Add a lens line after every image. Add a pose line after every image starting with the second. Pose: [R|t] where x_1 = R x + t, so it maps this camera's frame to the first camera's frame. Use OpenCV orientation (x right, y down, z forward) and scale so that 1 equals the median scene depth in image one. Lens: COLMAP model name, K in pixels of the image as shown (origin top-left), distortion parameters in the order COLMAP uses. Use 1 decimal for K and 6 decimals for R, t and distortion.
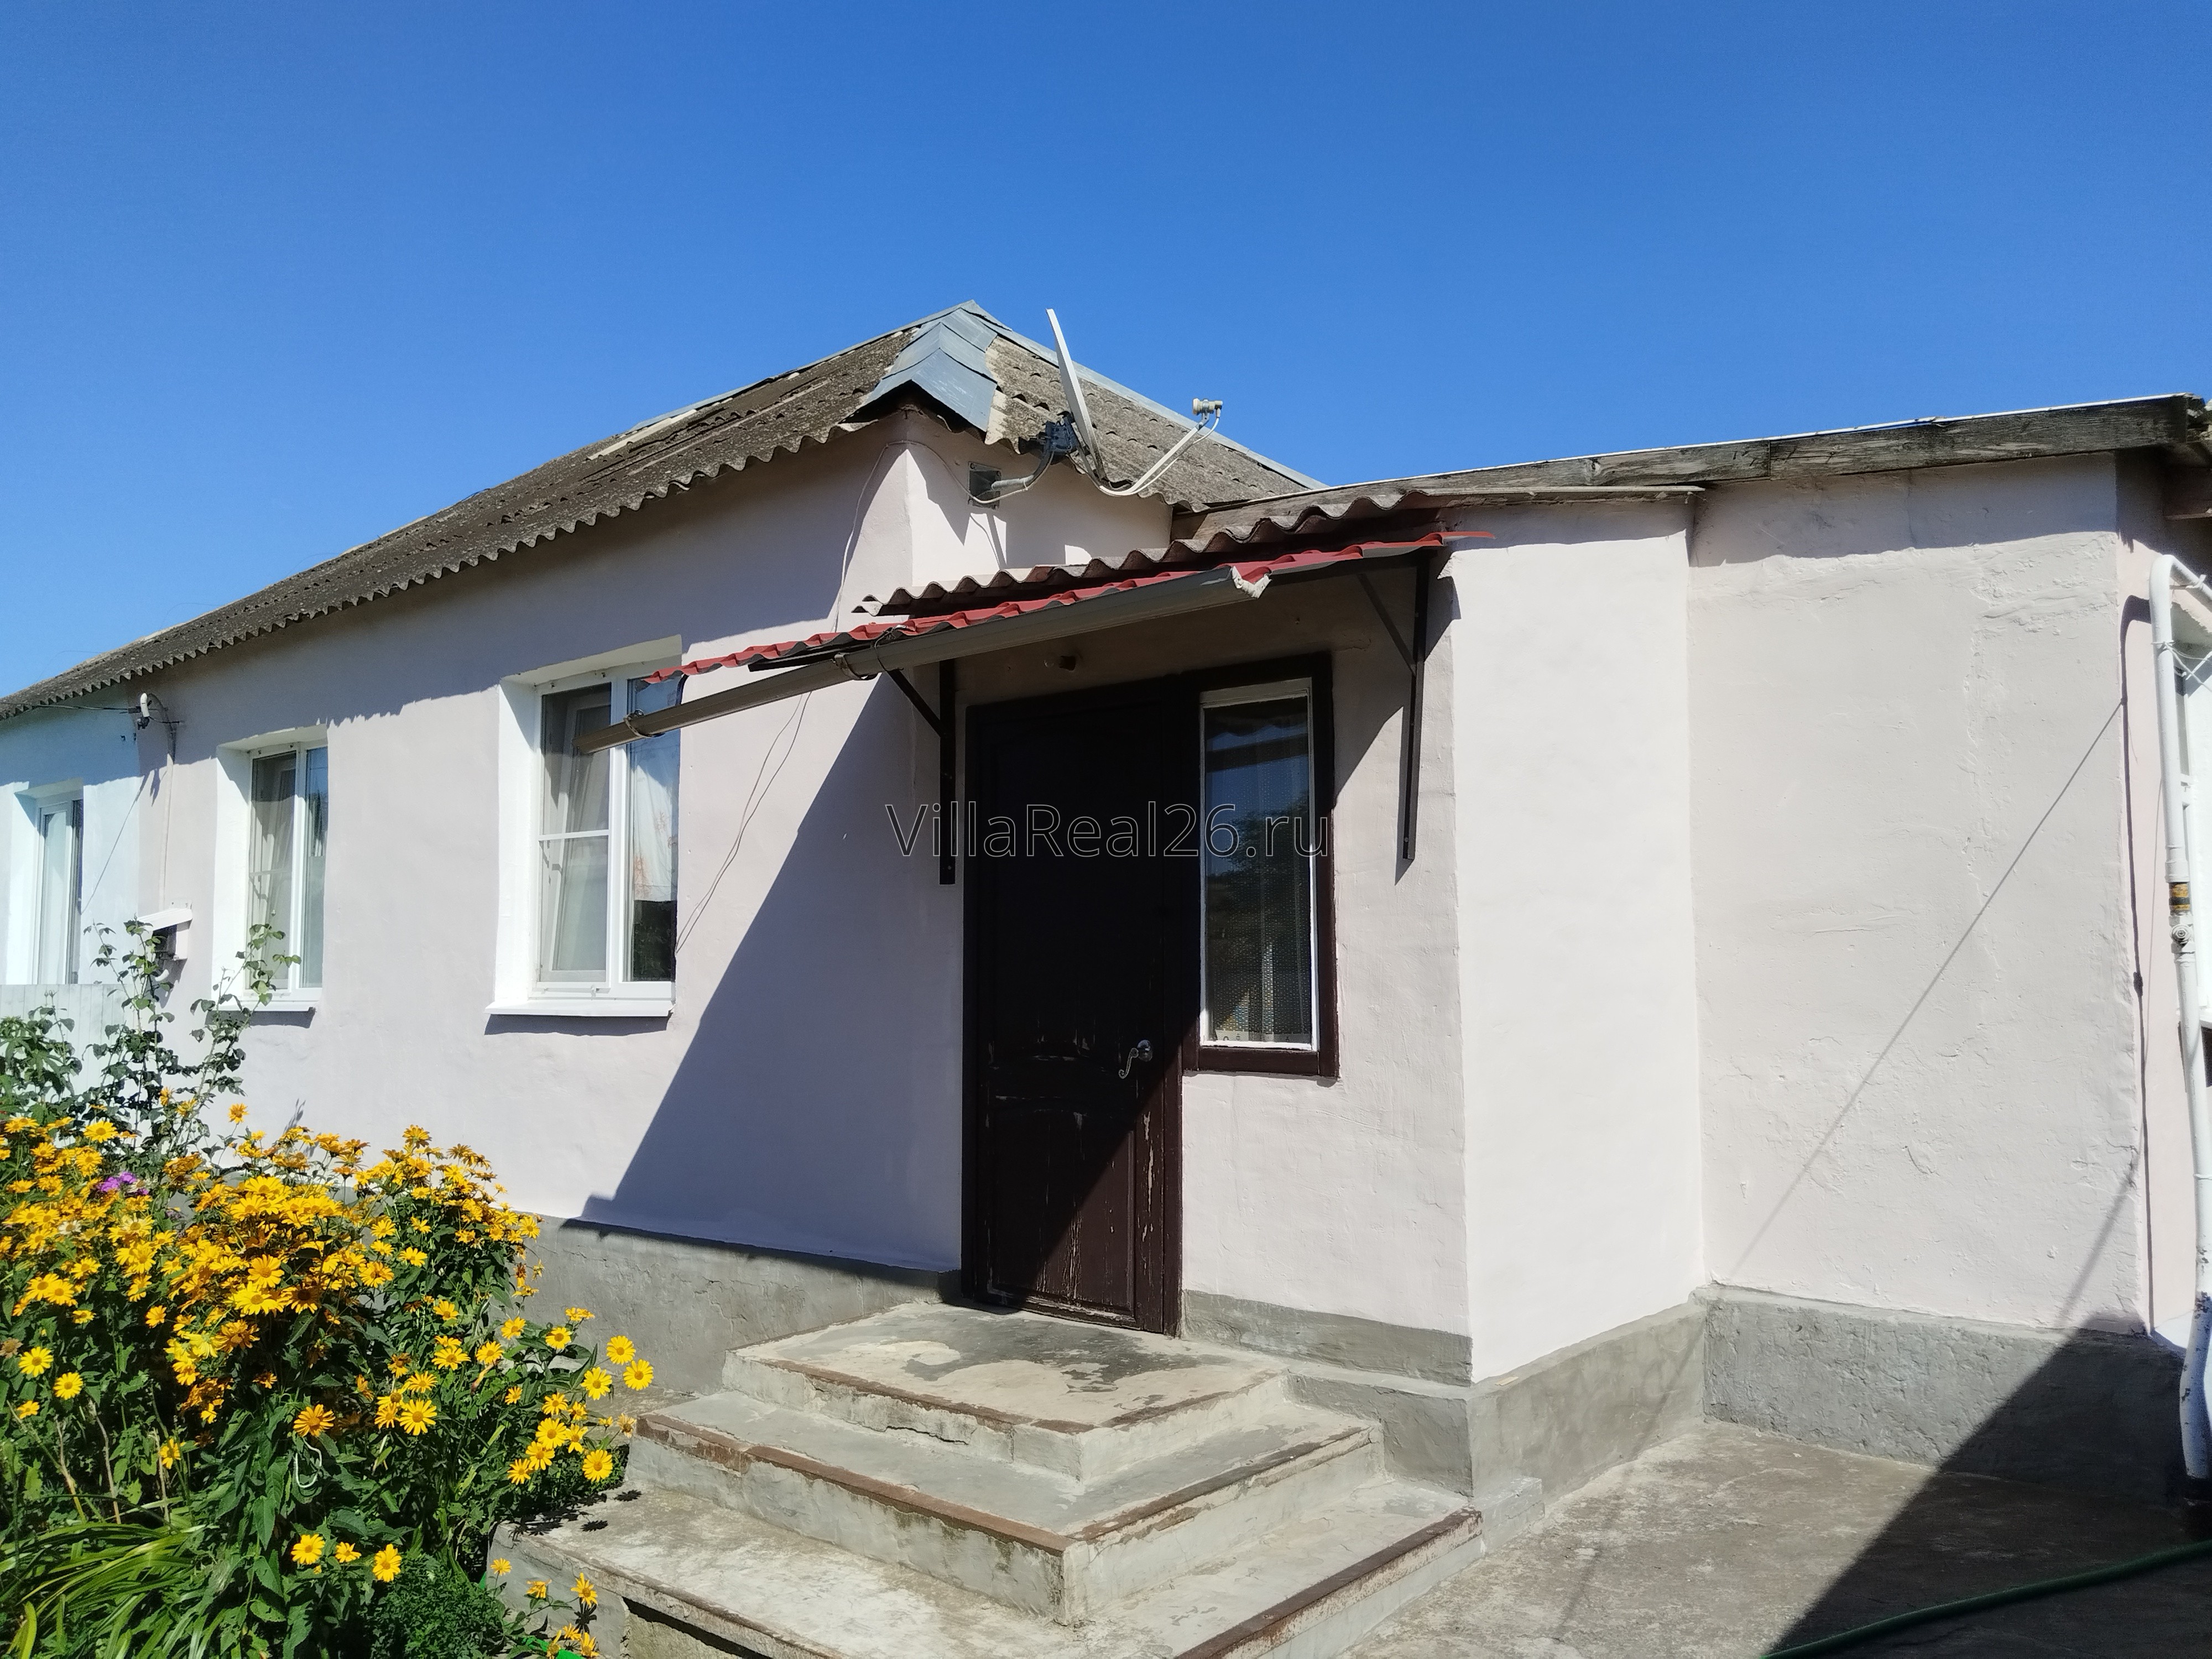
lens RADIAL K [[1737.7, 0, 1095.1], [0, 1737.7, 826.6], [0, 0, 1]] dist [-0.001227, -0.002993]
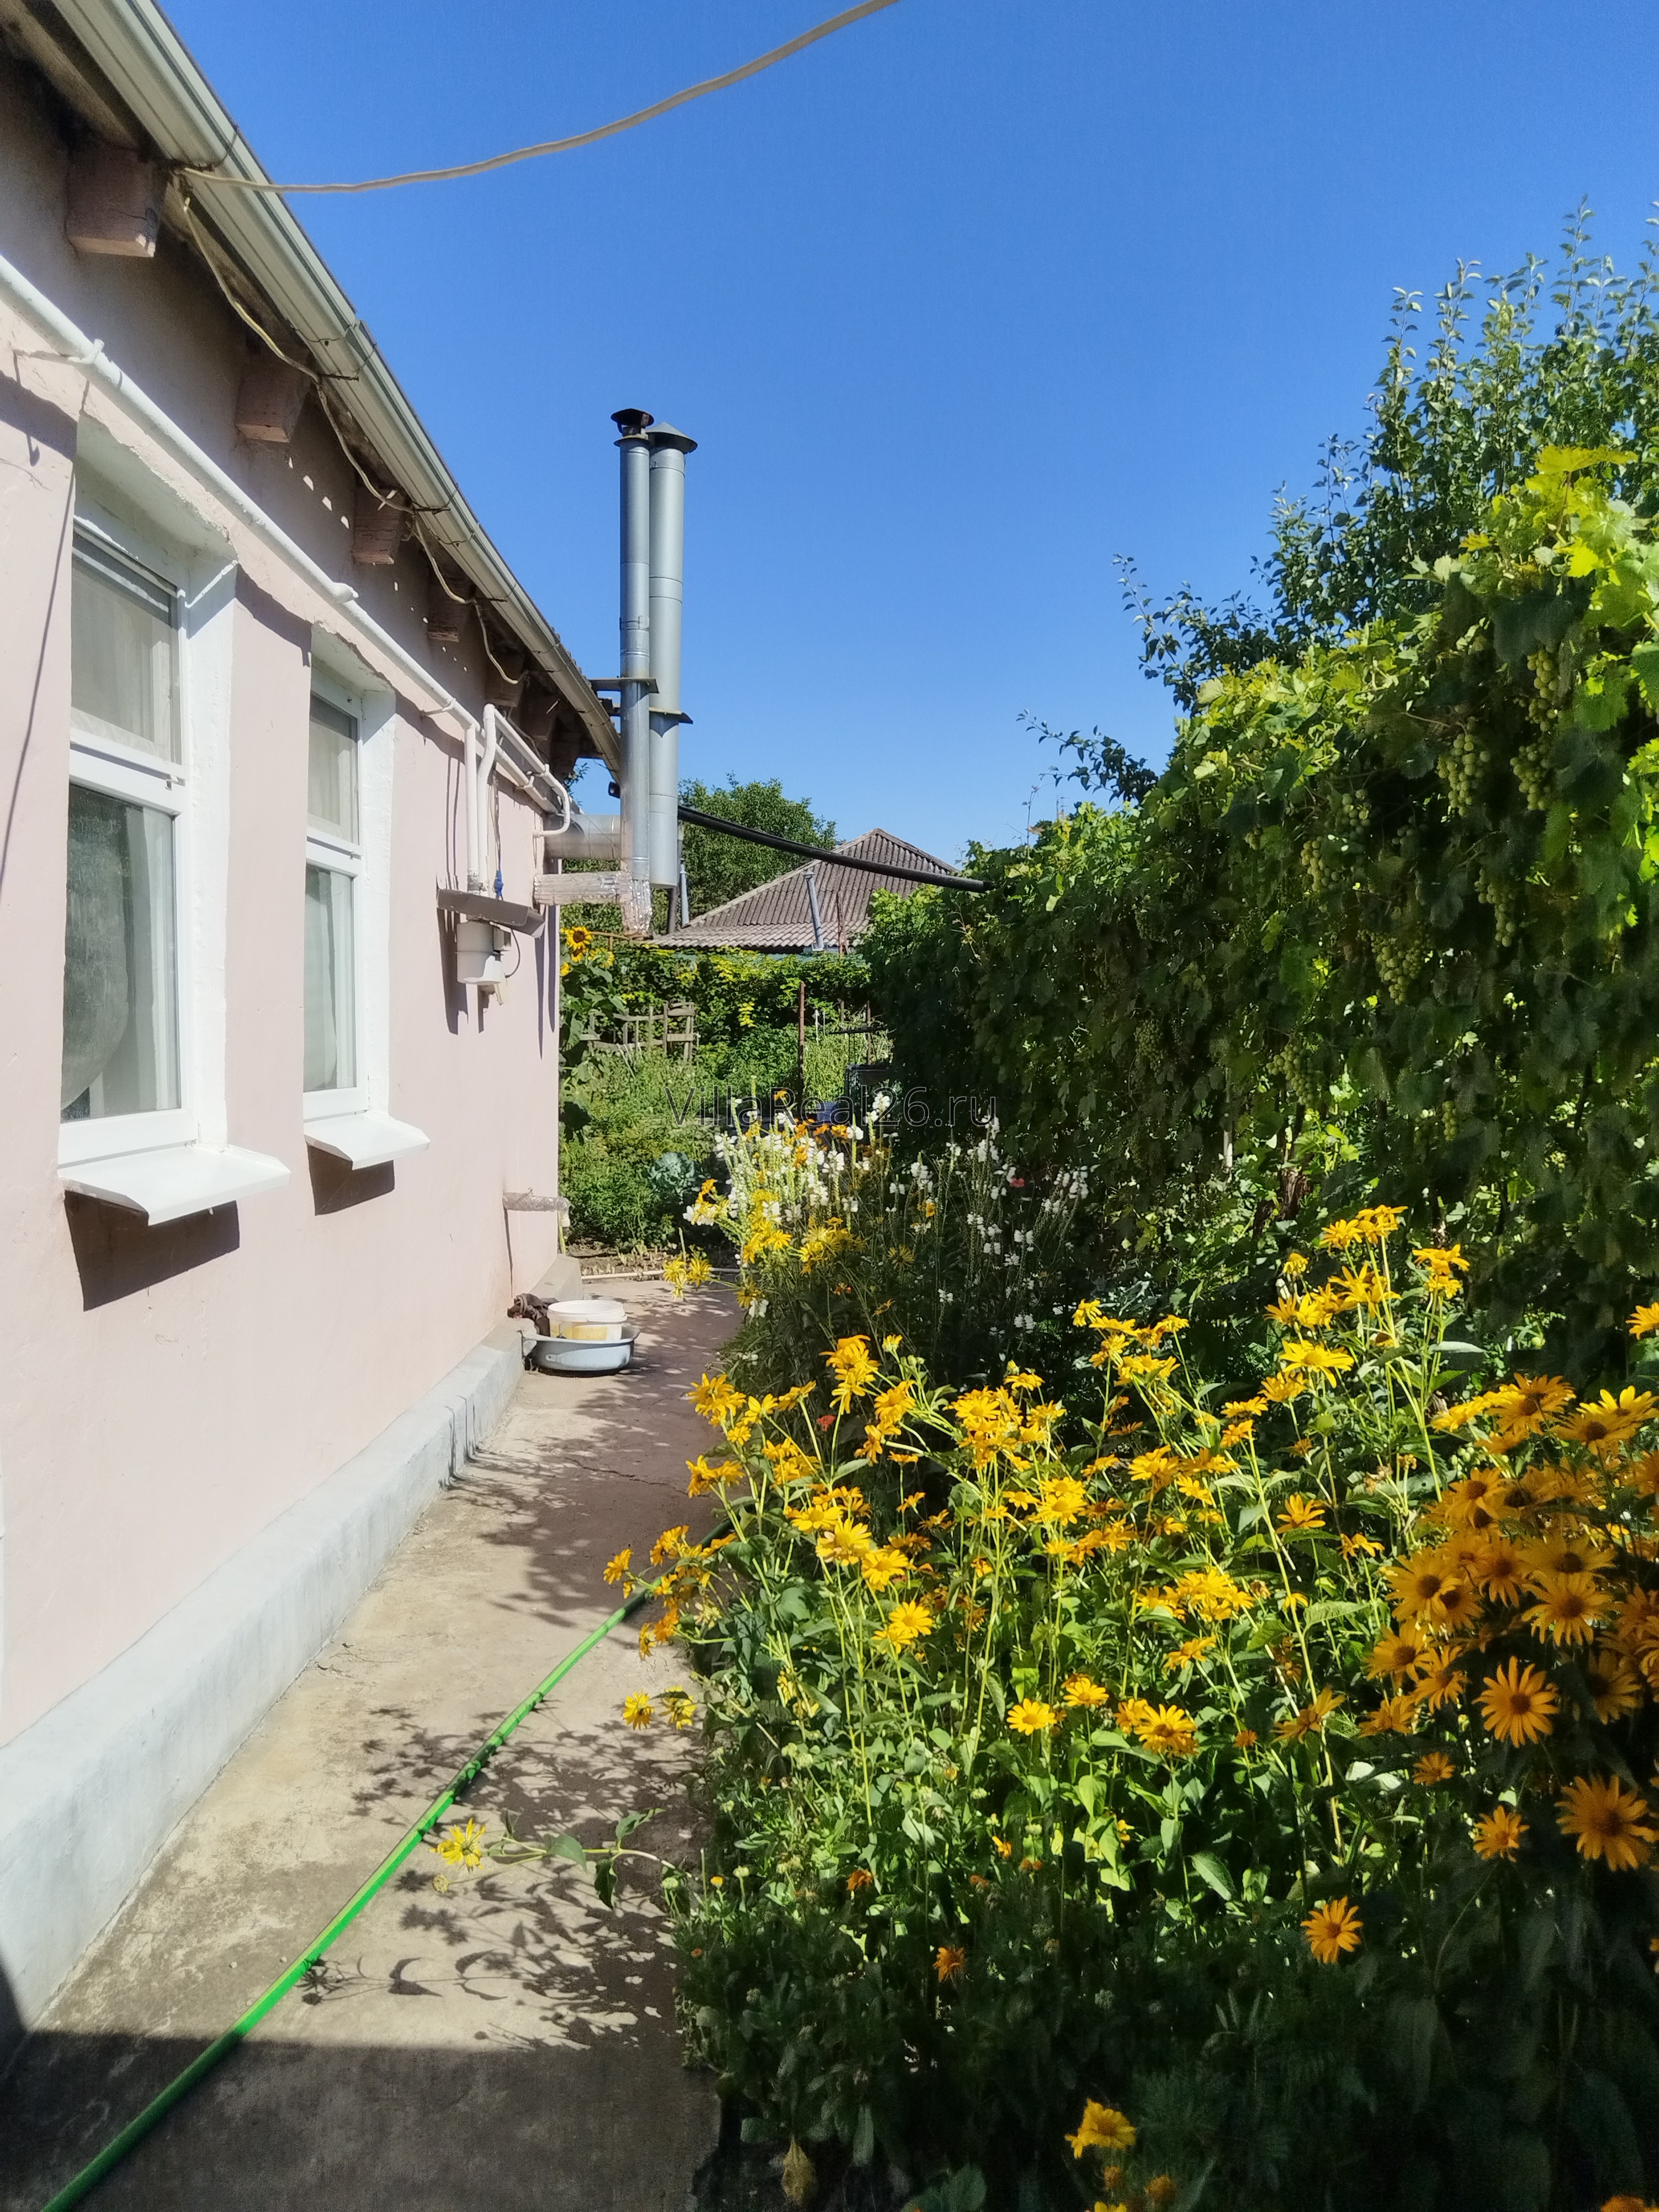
lens RADIAL K [[1737.7, 0, 837.3], [0, 1737.7, 1096.4], [0, 0, 1]] dist [-0.001227, -0.002993]
pose [[0.733635, -0.021766, 0.679195, 0.456015], [-0.063884, 0.992851, 0.100822, 0.012201], [-0.676534, -0.117356, 0.727000, 0.462916]]
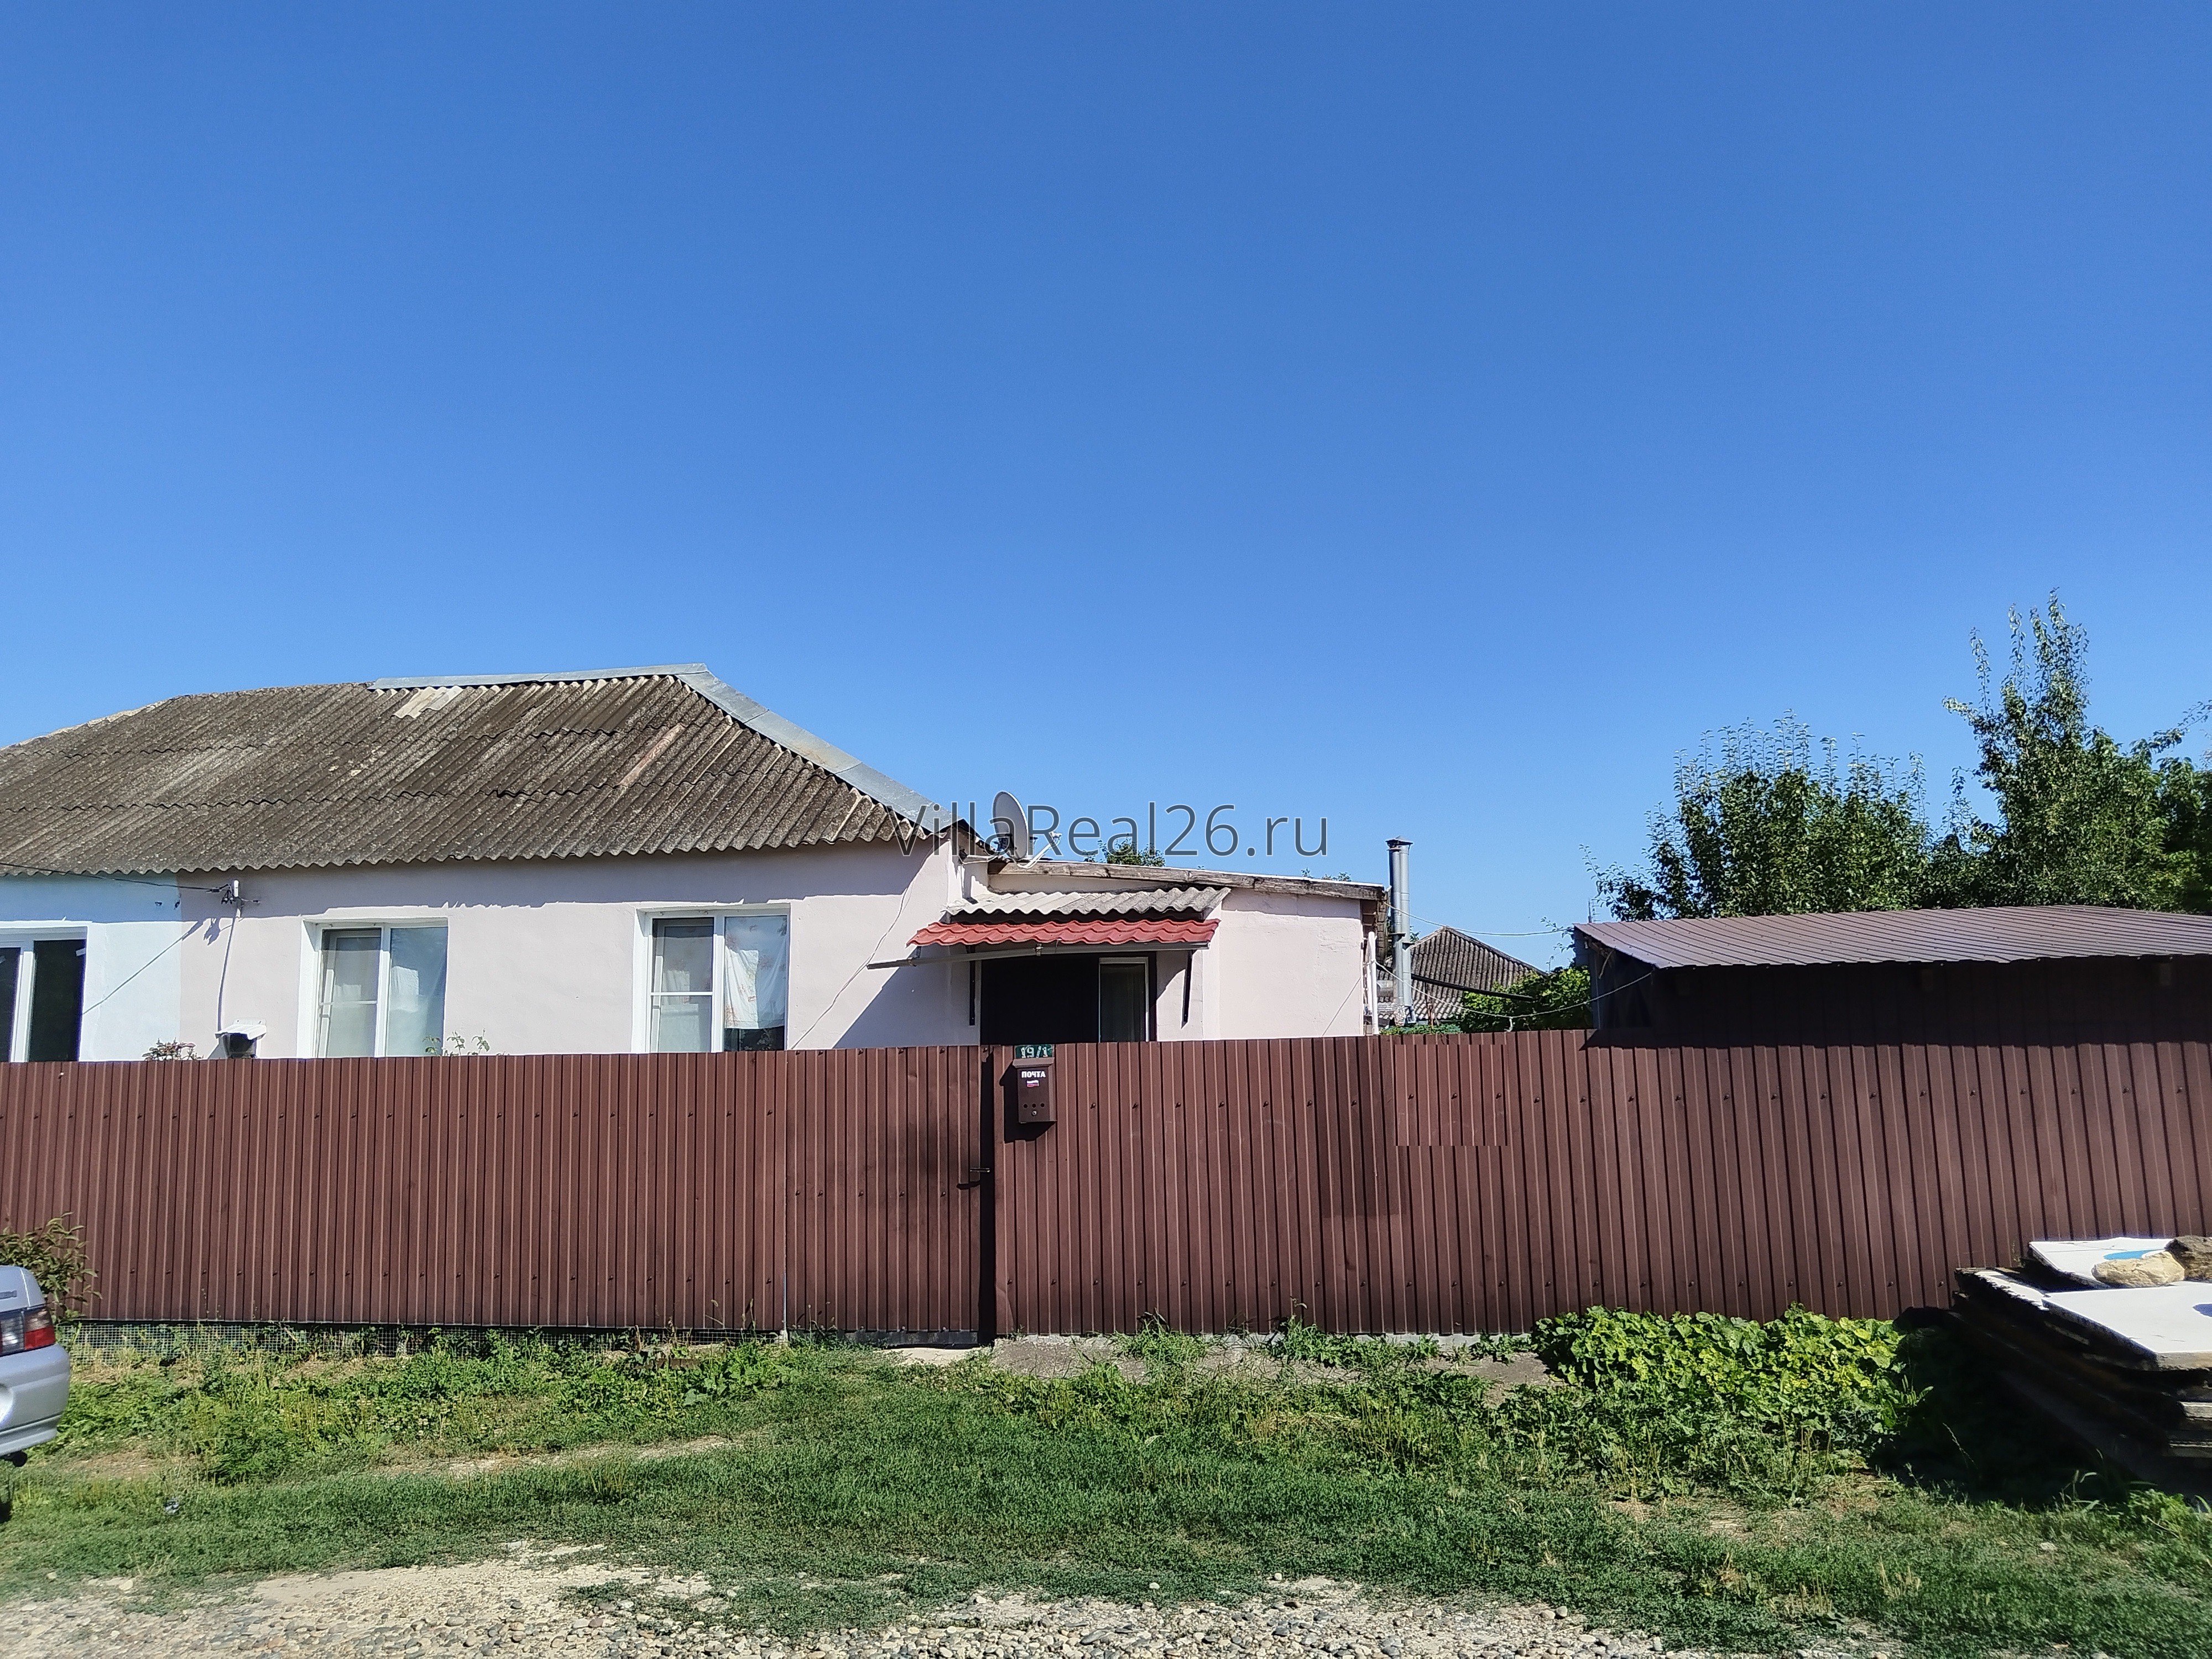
lens RADIAL K [[1737.7, 0, 1122.5], [0, 1737.7, 829.9], [0, 0, 1]] dist [-0.001227, -0.002993]
pose [[0.828444, 0.080924, 0.554195, -1.557707], [-0.039728, 0.995505, -0.085976, -0.046434], [-0.558661, 0.049209, 0.827935, -1.416211]]
